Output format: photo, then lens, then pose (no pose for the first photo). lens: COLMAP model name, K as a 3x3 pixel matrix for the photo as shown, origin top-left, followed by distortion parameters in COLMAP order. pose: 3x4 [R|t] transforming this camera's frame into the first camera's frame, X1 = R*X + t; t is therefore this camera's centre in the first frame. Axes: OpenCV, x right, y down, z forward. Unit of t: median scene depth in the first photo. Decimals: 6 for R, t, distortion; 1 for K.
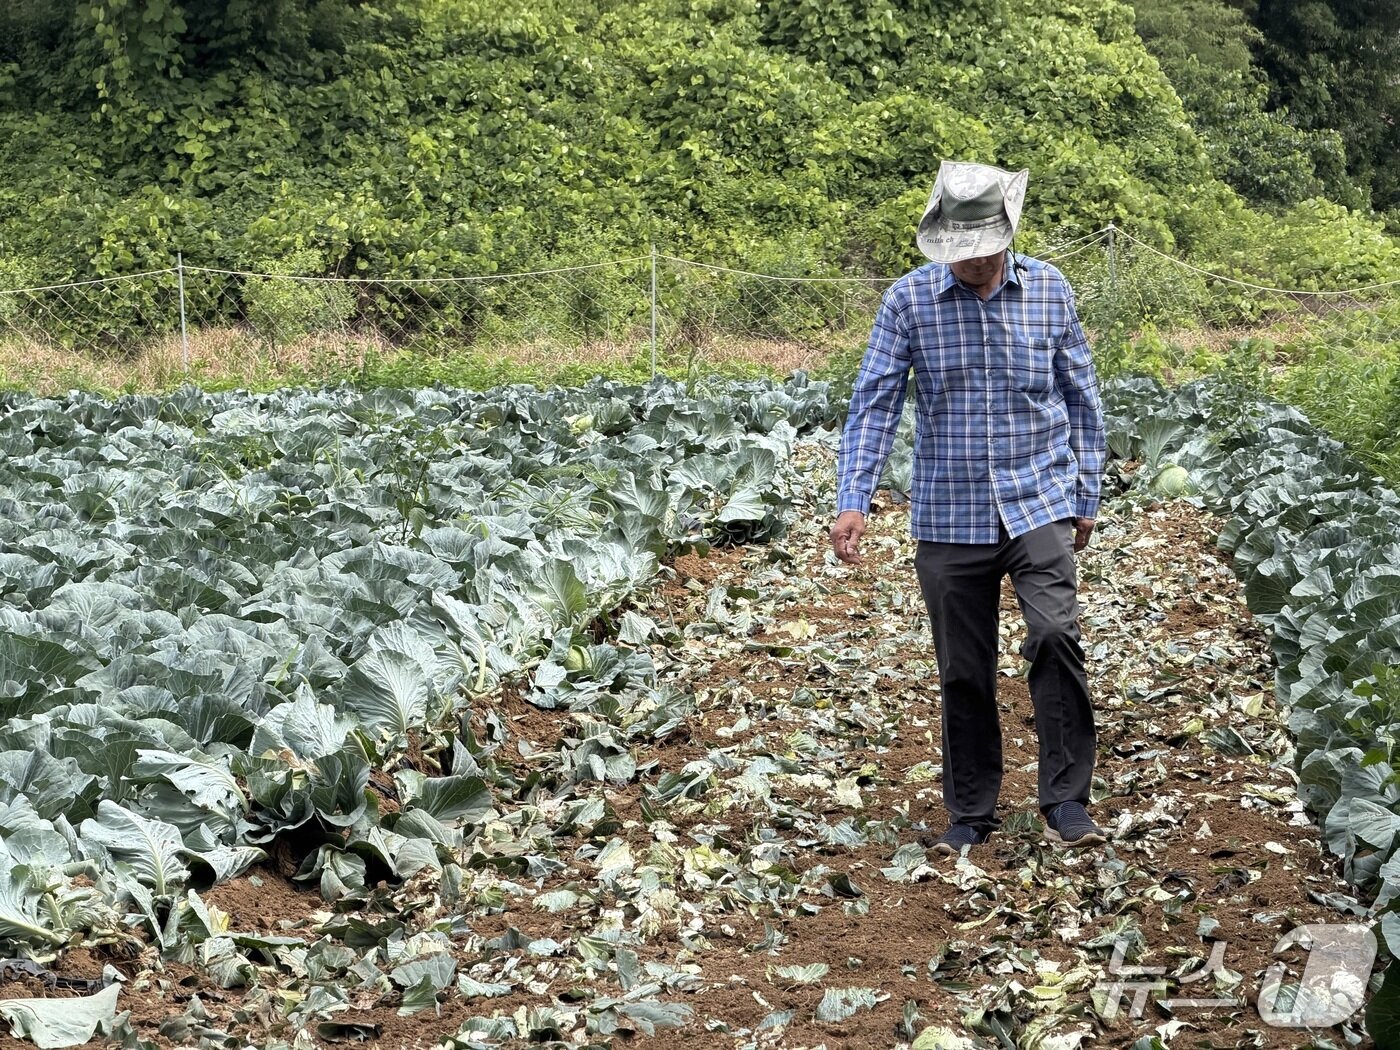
lens RADIAL K [[4026.9, 0, 698.5], [0, 4026.9, 524.5], [0, 0, 1]] dist [0.181541, 0.000000]
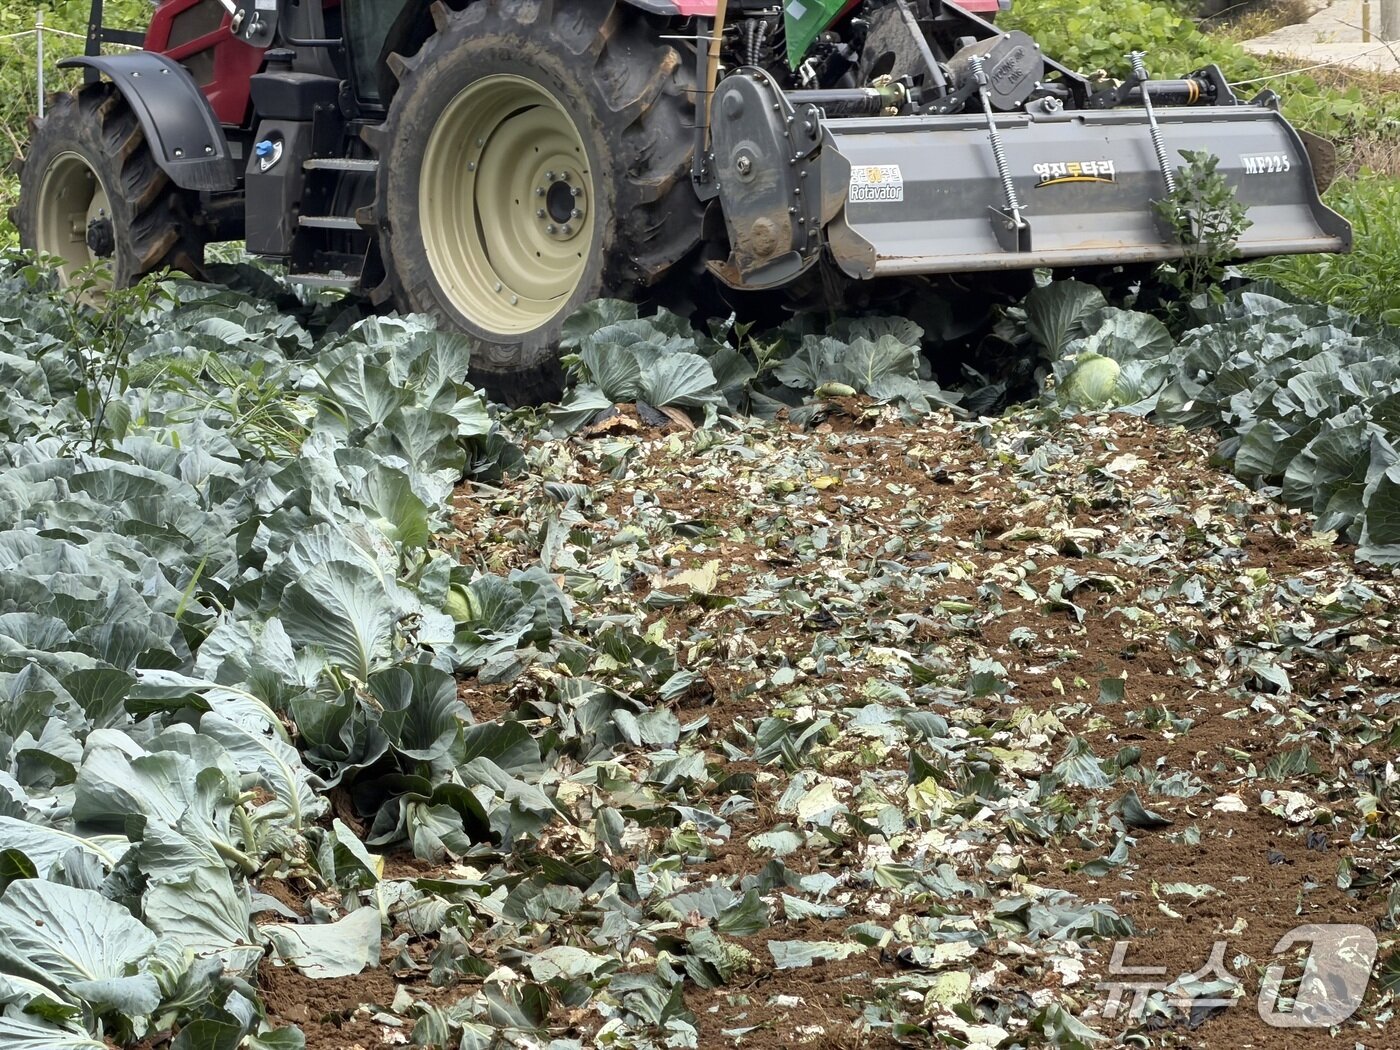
lens RADIAL K [[8193.4, 0, 706.6], [0, 8193.4, 526.5], [0, 0, 1]] dist [0.126518, 0.000000]
pose [[0.990343, -0.018446, 0.137408, -0.045888], [0.019736, 0.999773, -0.008030, 0.008273], [-0.137229, 0.010665, 0.990482, -0.091022]]
